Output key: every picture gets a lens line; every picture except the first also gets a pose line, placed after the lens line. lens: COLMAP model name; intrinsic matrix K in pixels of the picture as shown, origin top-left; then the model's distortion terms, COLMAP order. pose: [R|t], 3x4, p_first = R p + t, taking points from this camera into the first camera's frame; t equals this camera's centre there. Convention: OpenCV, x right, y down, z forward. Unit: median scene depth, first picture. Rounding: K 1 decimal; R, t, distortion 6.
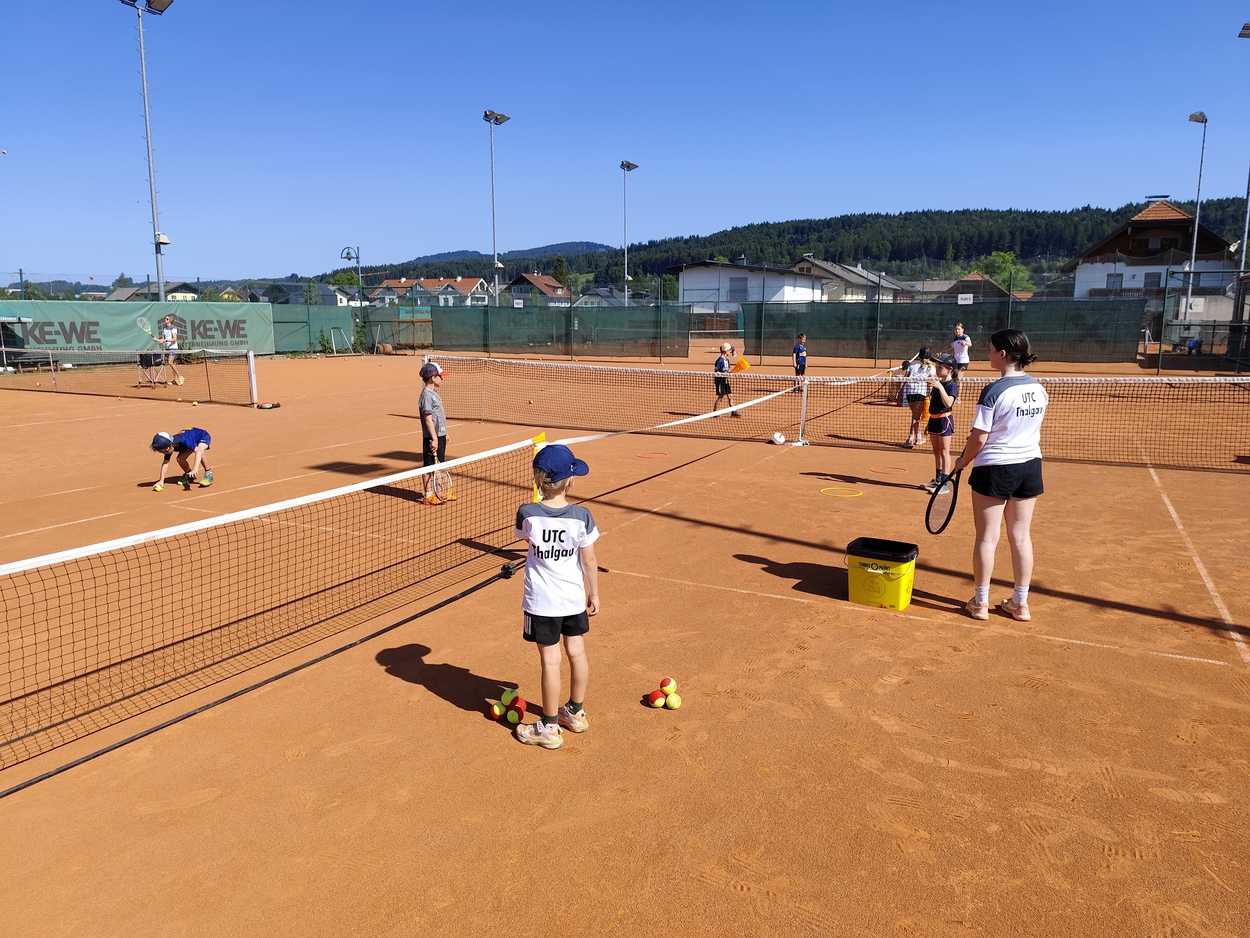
lens RADIAL K [[858.5, 0, 624.0], [0, 858.5, 465.7], [0, 0, 1]] dist [0.024314, -0.018799]
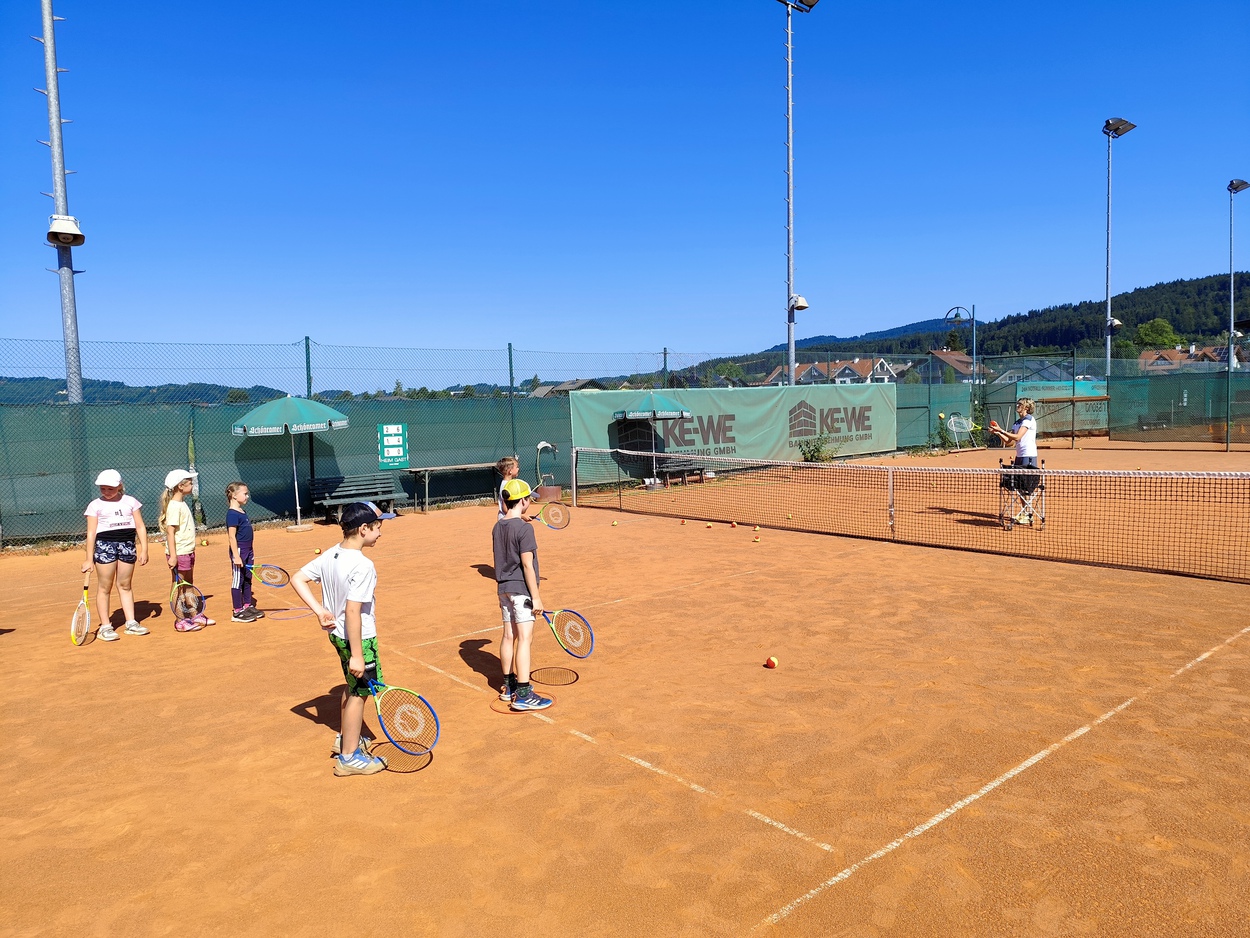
lens RADIAL K [[858.5, 0, 633.4], [0, 858.5, 472.2], [0, 0, 1]] dist [0.024314, -0.018799]
pose [[0.929595, -0.004794, -0.368550, -0.341851], [-0.028264, 0.996044, -0.084245, -0.042872], [0.367496, 0.088730, 0.925783, 0.236201]]
